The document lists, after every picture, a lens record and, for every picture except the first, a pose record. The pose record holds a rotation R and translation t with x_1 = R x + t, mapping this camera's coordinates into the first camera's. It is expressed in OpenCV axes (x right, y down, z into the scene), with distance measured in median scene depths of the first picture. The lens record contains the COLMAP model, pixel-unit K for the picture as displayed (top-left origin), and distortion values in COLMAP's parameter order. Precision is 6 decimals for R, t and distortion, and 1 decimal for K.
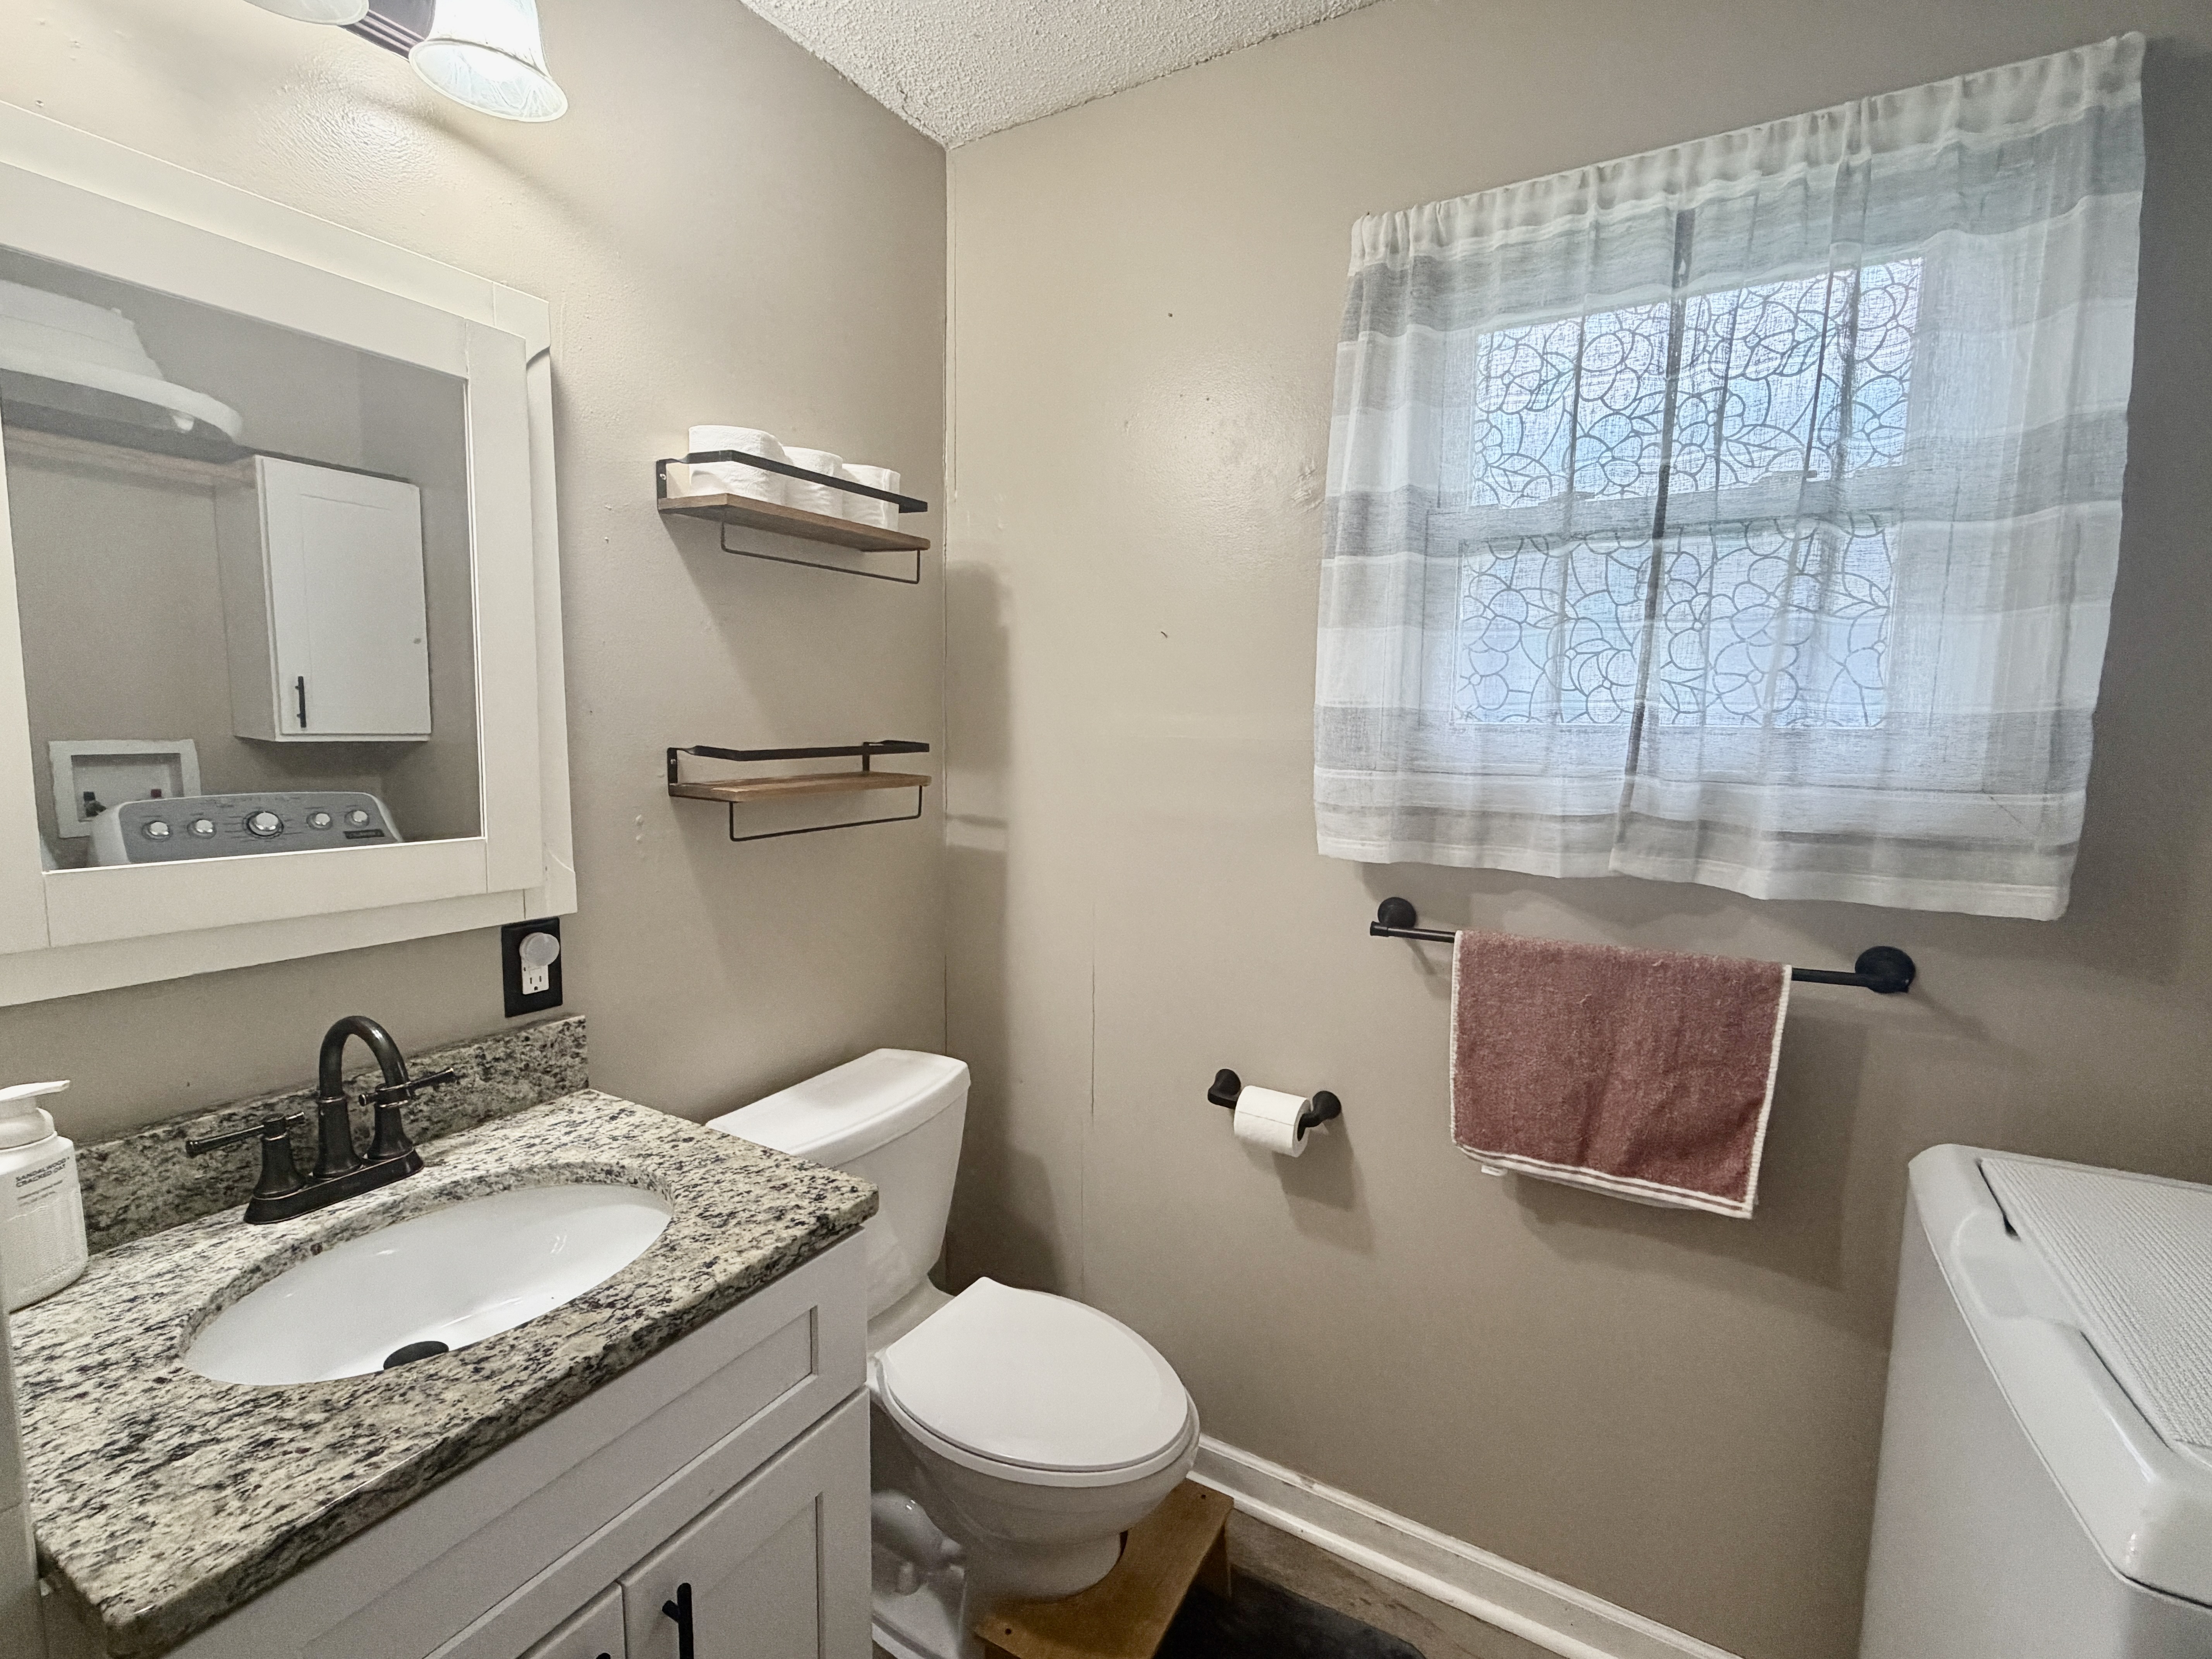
lens RADIAL K [[1012.0, 0, 1103.7], [0, 1012.0, 828.0], [0, 0, 1]] dist [-0.001848, 0.000868]
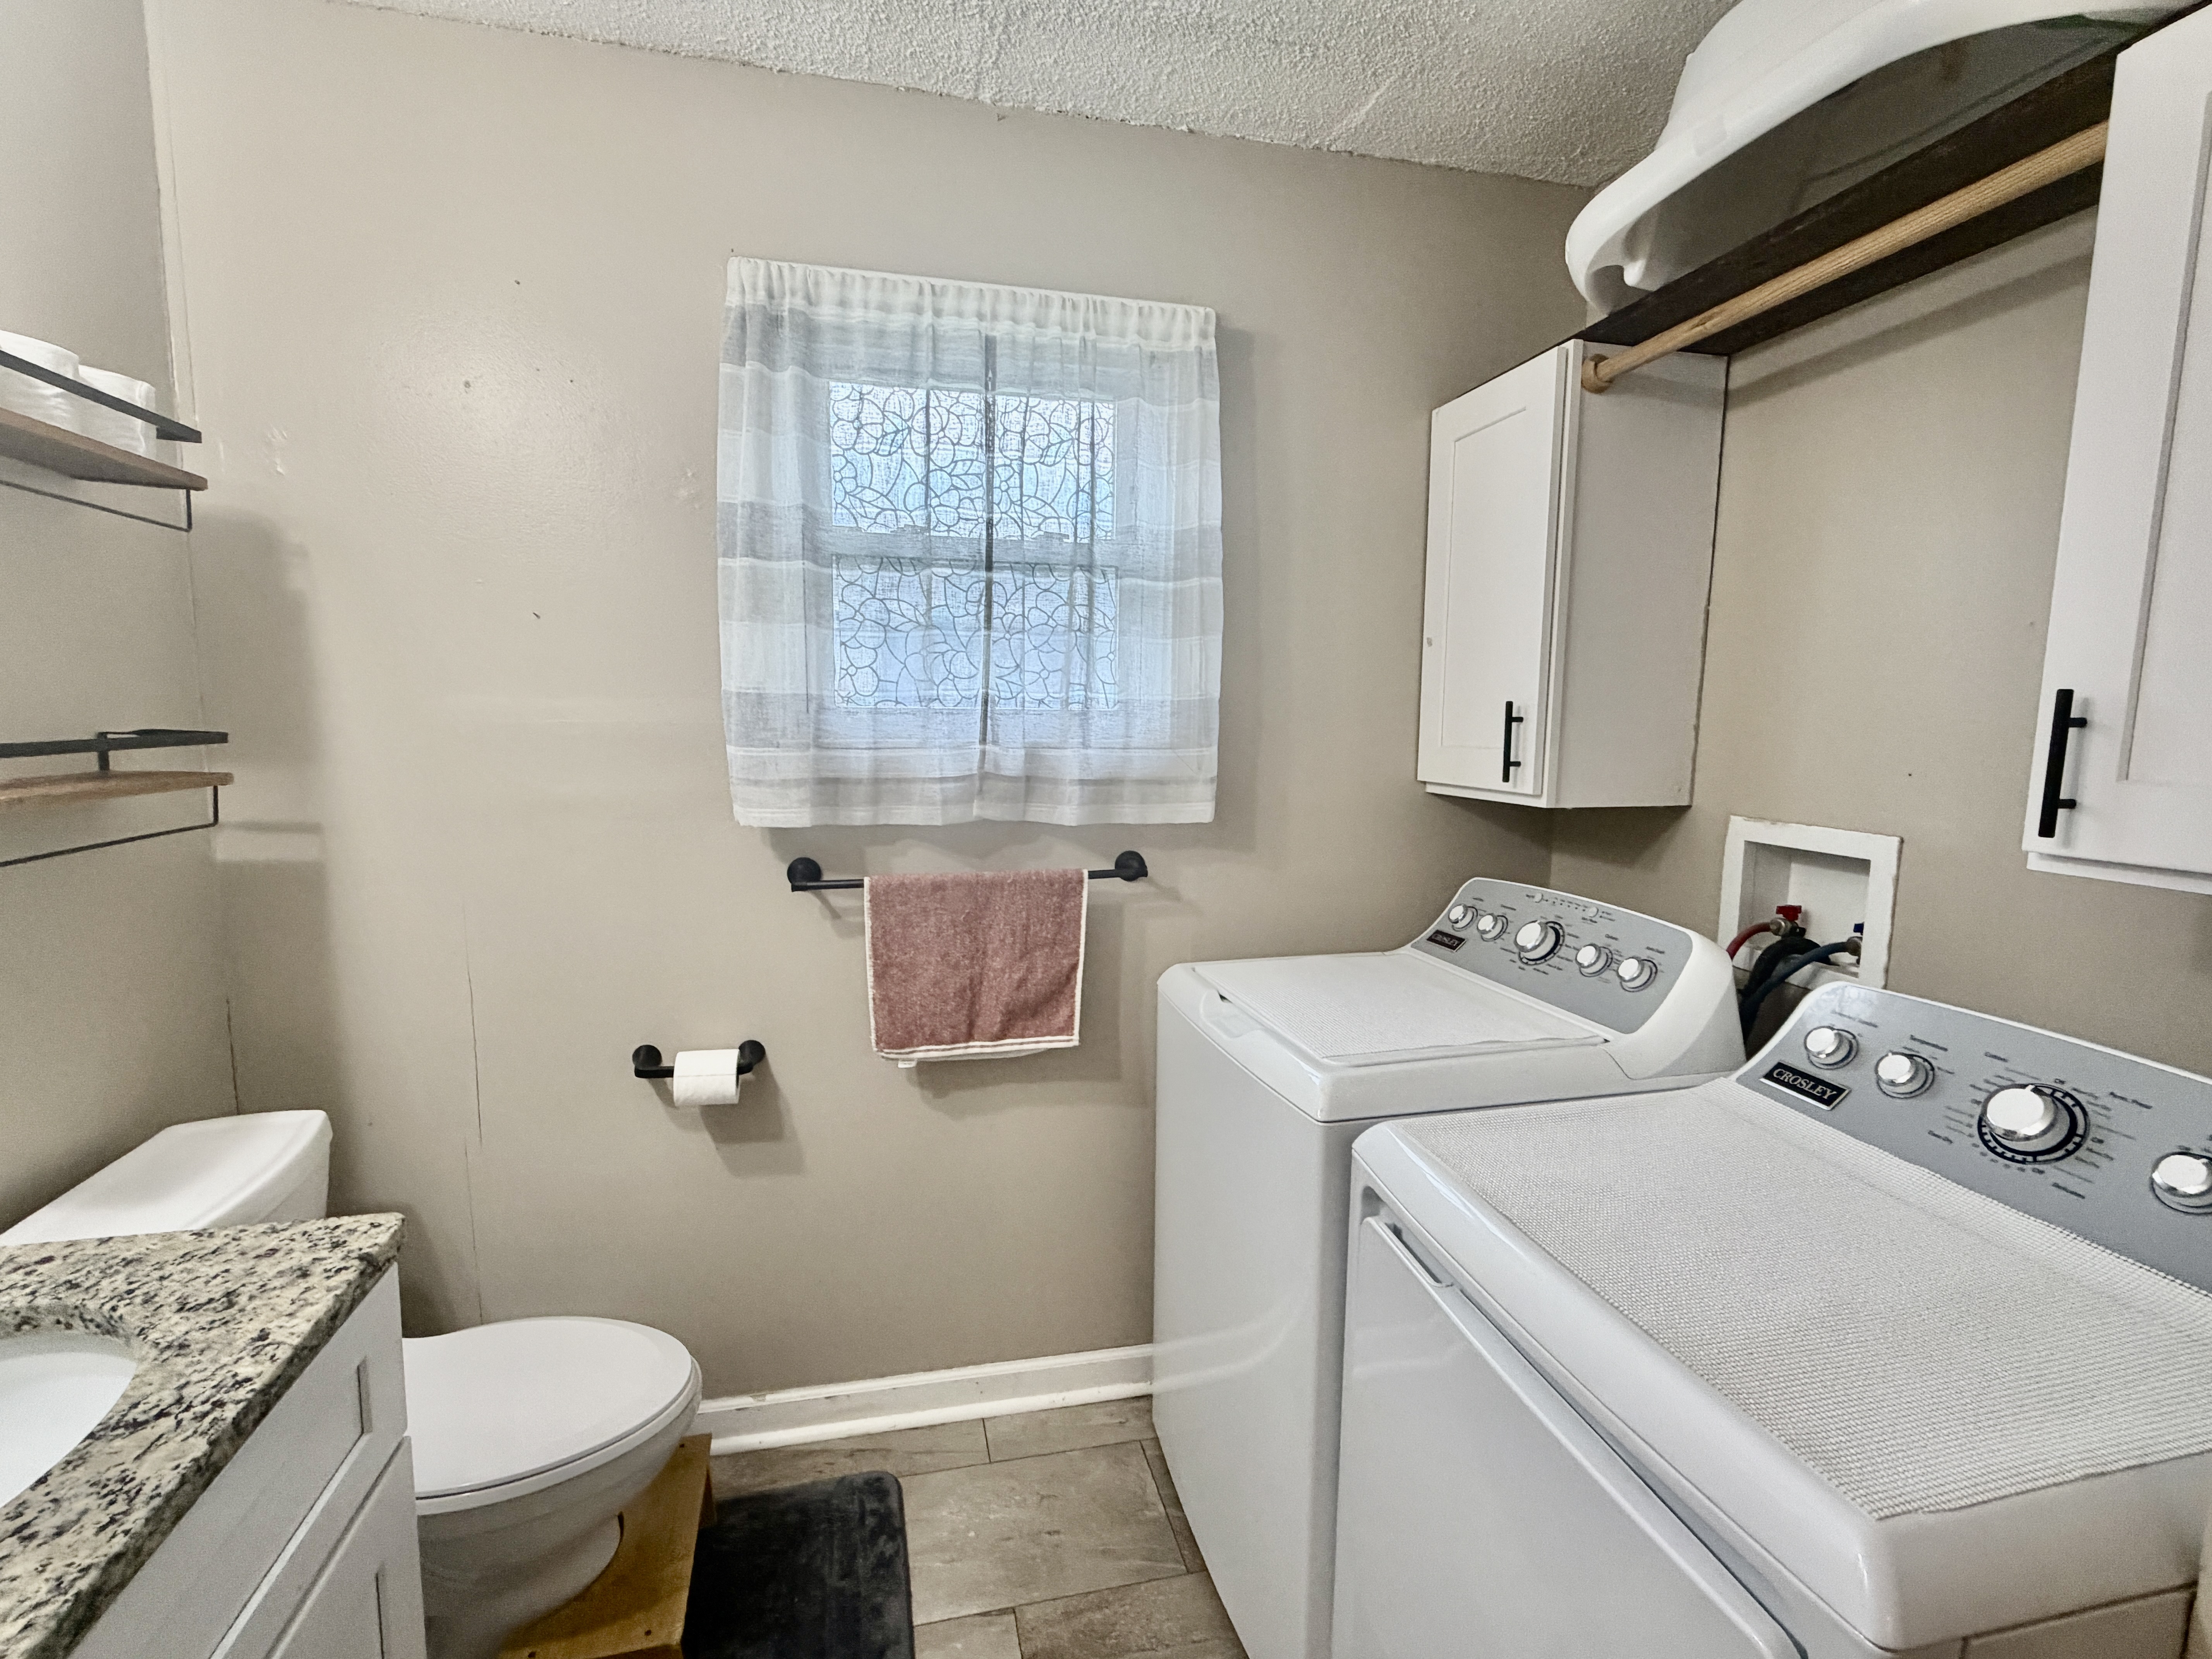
lens RADIAL K [[1012.0, 0, 1102.0], [0, 1012.0, 828.7], [0, 0, 1]] dist [-0.001848, 0.000868]
pose [[0.716034, -0.082901, 0.693126, -0.309230], [0.075095, 0.996309, 0.041585, 0.015010], [-0.694015, 0.022274, 0.719616, -0.082238]]
